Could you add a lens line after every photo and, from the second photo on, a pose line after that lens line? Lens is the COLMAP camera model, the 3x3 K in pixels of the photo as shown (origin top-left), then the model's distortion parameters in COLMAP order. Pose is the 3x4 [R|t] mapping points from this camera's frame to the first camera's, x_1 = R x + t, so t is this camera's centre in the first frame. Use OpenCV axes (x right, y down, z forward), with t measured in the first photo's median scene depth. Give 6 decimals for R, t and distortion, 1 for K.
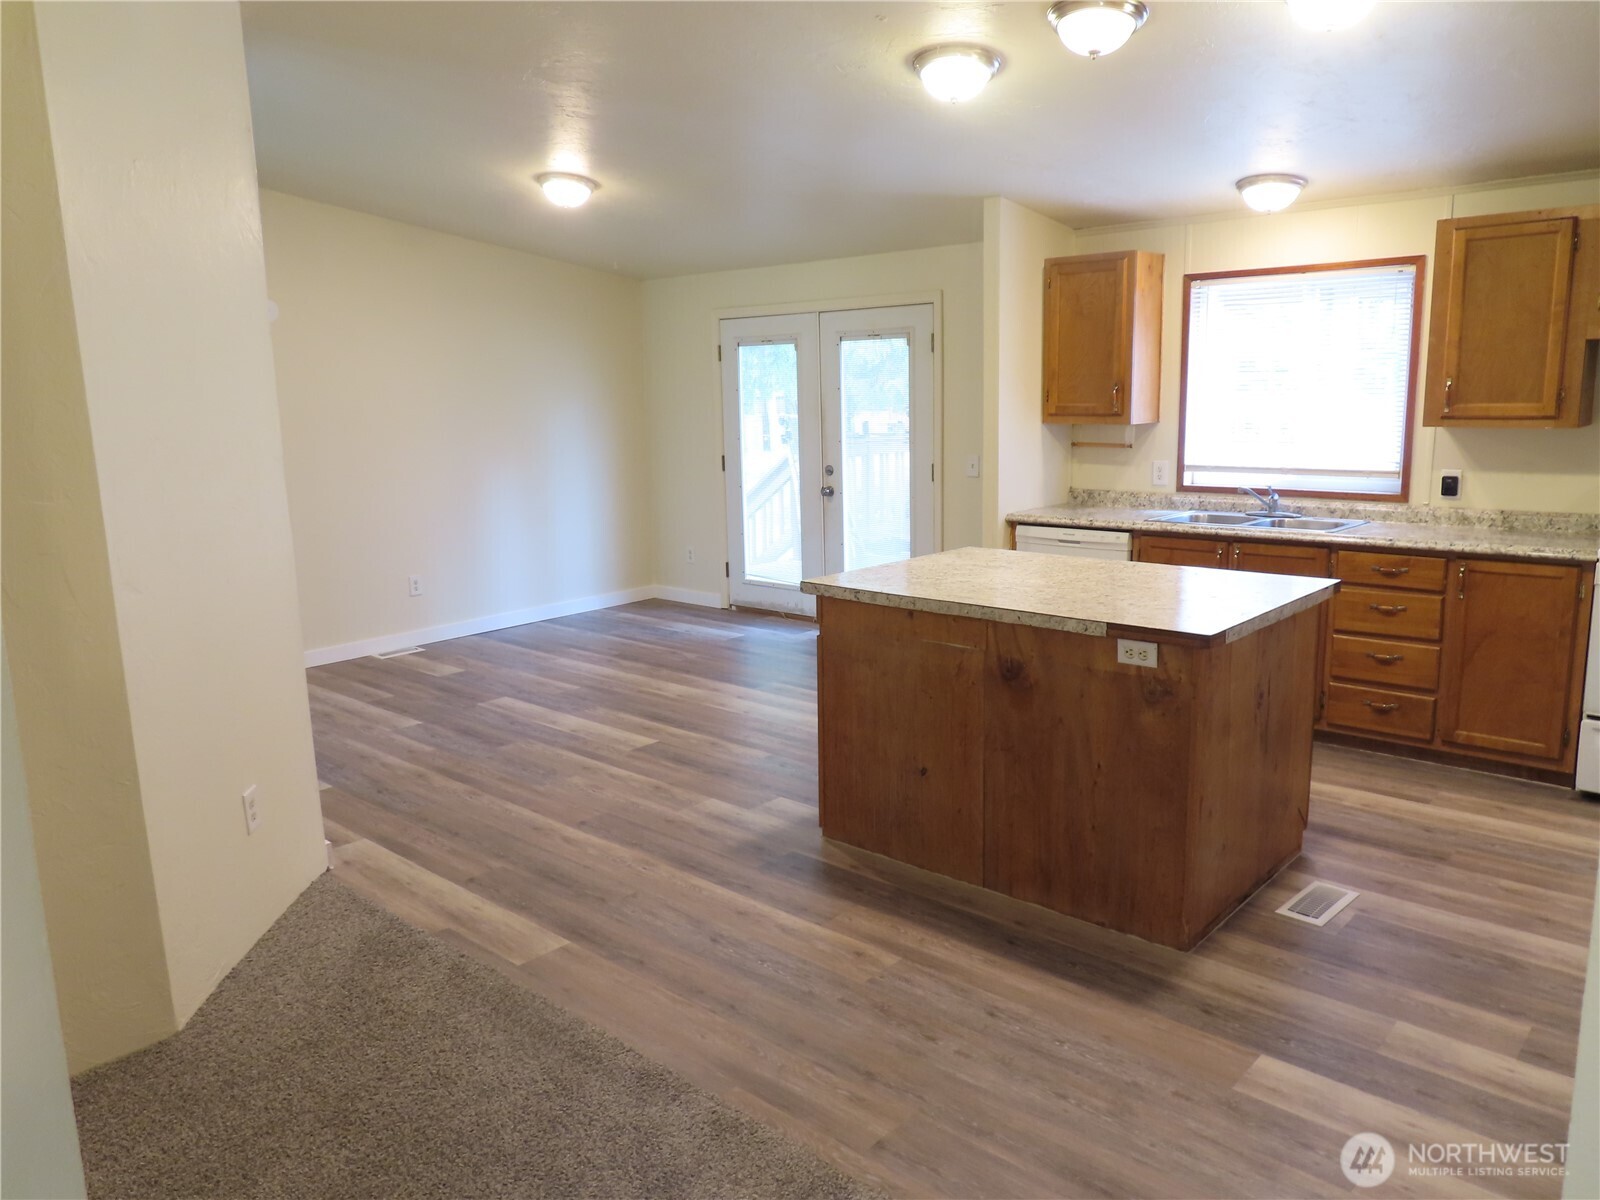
lens RADIAL K [[1139.3, 0, 809.3], [0, 1139.3, 599.4], [0, 0, 1]] dist [-0.008529, 0.008191]
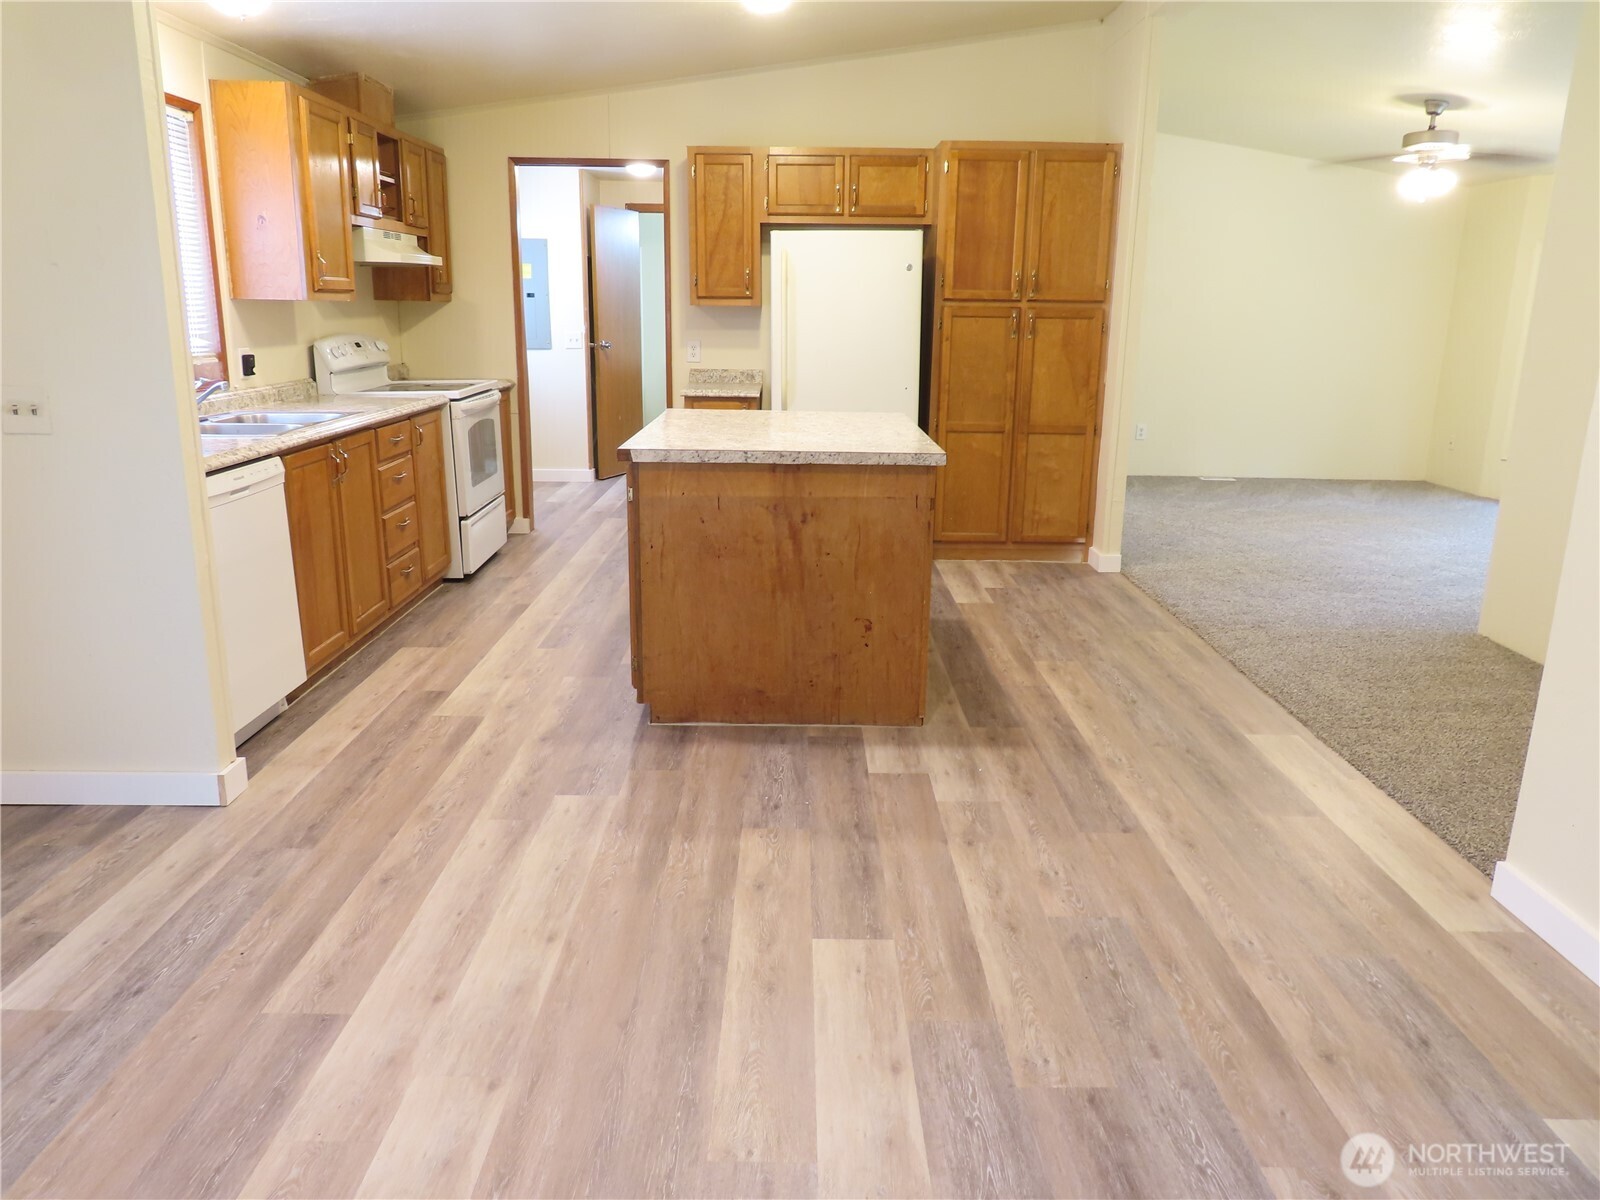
lens RADIAL K [[1139.3, 0, 790.8], [0, 1139.3, 606.8], [0, 0, 1]] dist [-0.008529, 0.008191]
pose [[-0.663772, -0.179453, 0.726088, -0.502688], [0.136670, 0.925344, 0.353639, -0.199866], [-0.735343, 0.333970, -0.589691, 1.382938]]
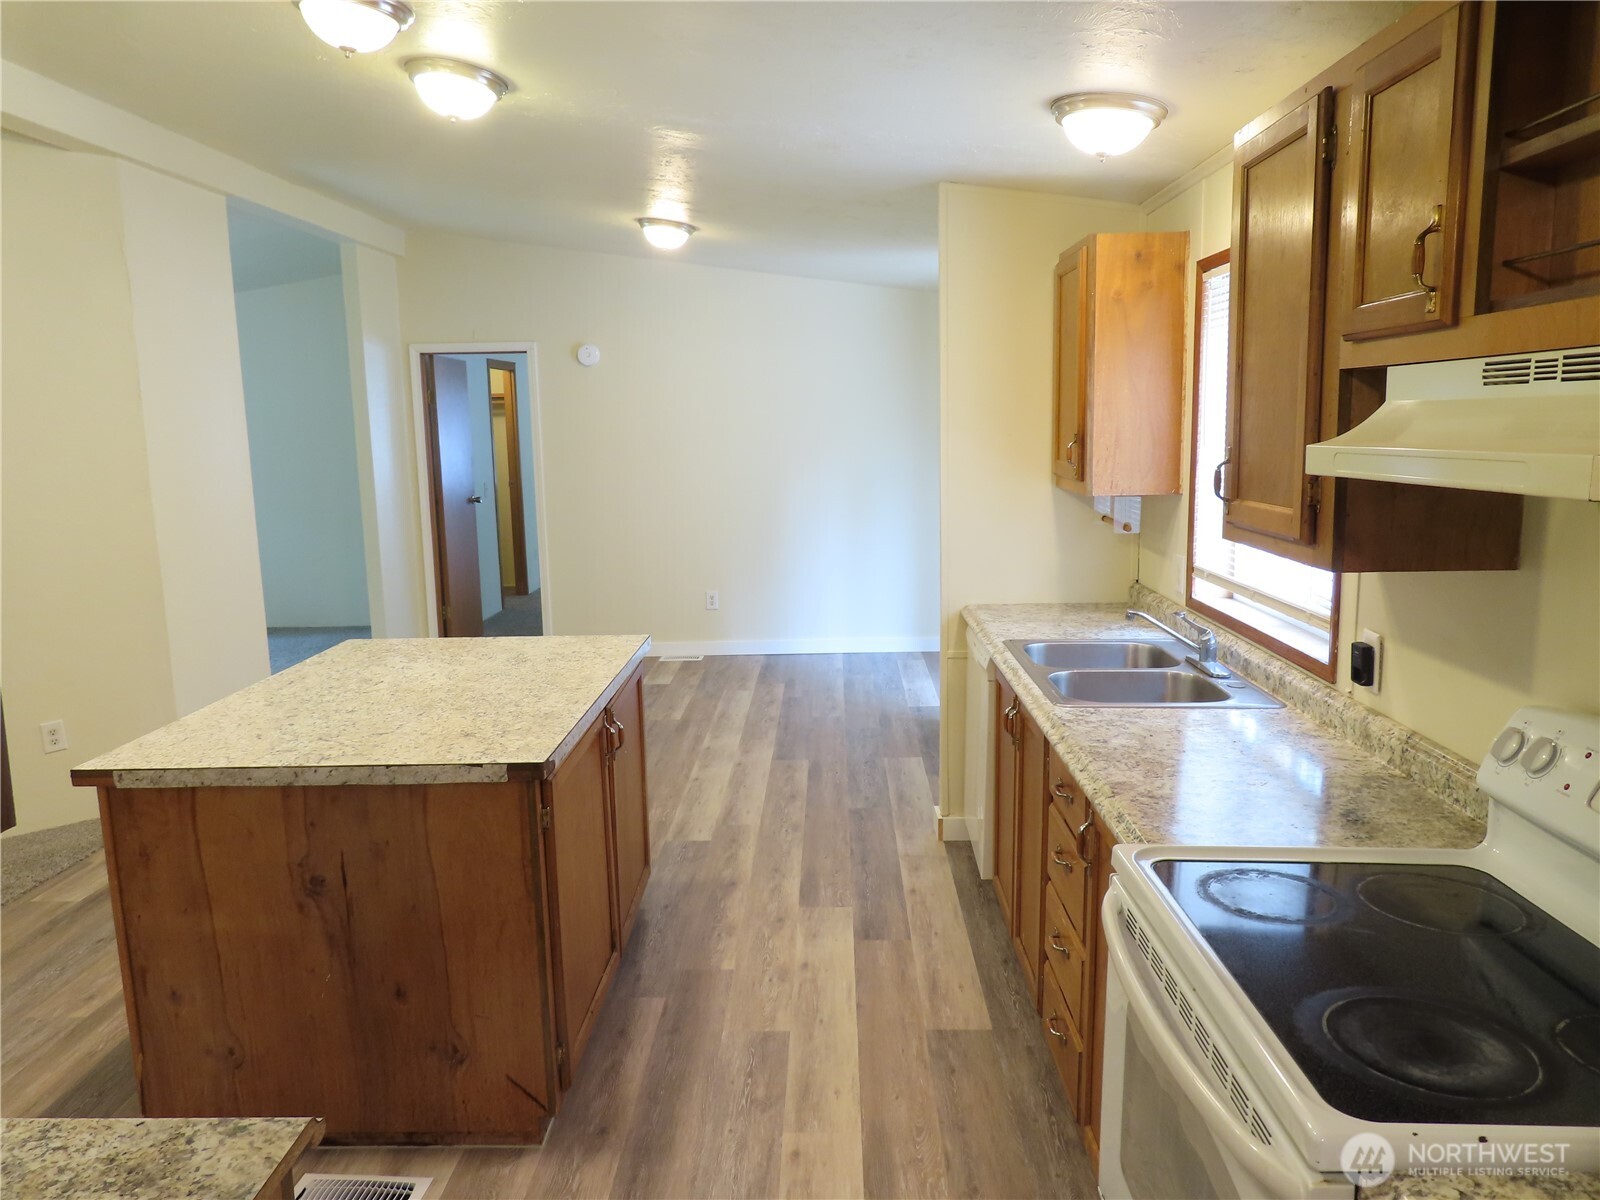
lens RADIAL K [[1139.3, 0, 798.0], [0, 1139.3, 590.3], [0, 0, 1]] dist [-0.008529, 0.008191]
pose [[0.646132, 0.120668, -0.753626, 0.823666], [-0.129013, 0.990481, 0.047981, -0.132035], [0.752243, 0.066225, 0.655550, 0.528322]]
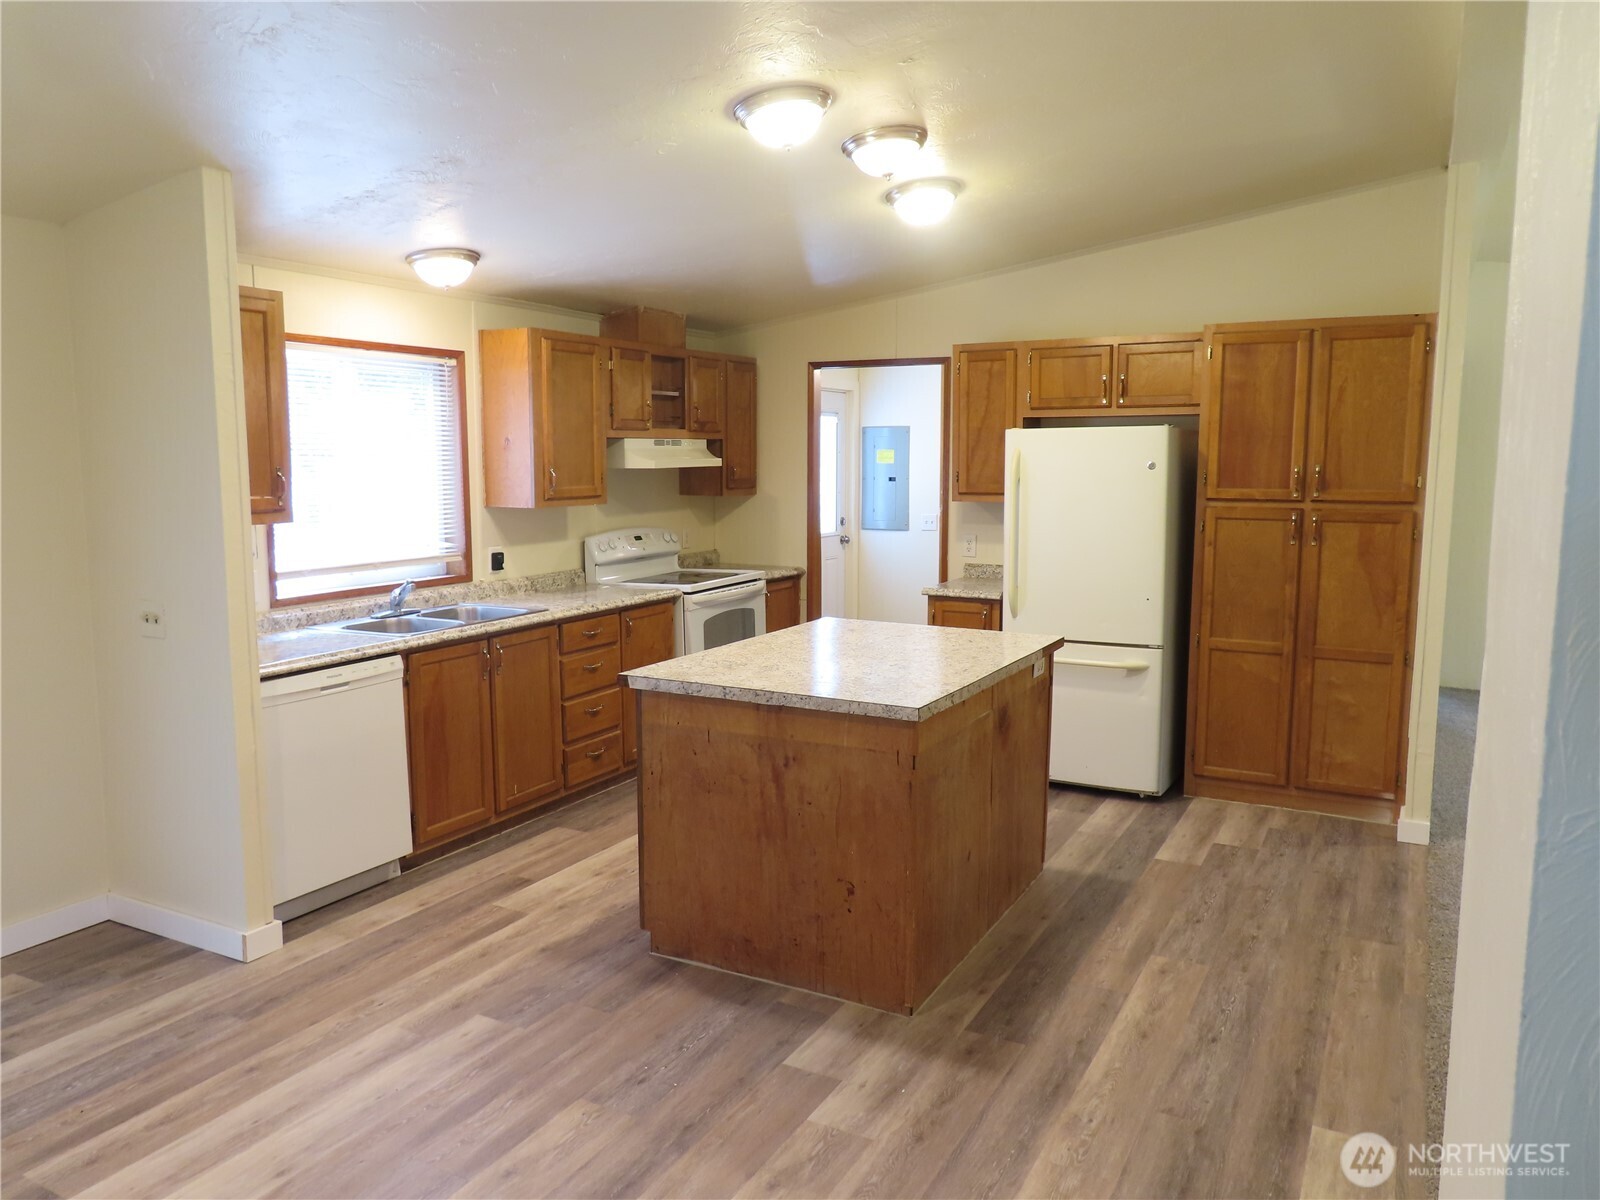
lens RADIAL K [[1139.3, 0, 795.7], [0, 1139.3, 610.3], [0, 0, 1]] dist [-0.008529, 0.008191]
pose [[-0.226721, -0.111047, 0.967609, -0.621247], [0.182622, 0.971011, 0.154227, -0.182856], [-0.956685, 0.211673, -0.199869, 1.016962]]
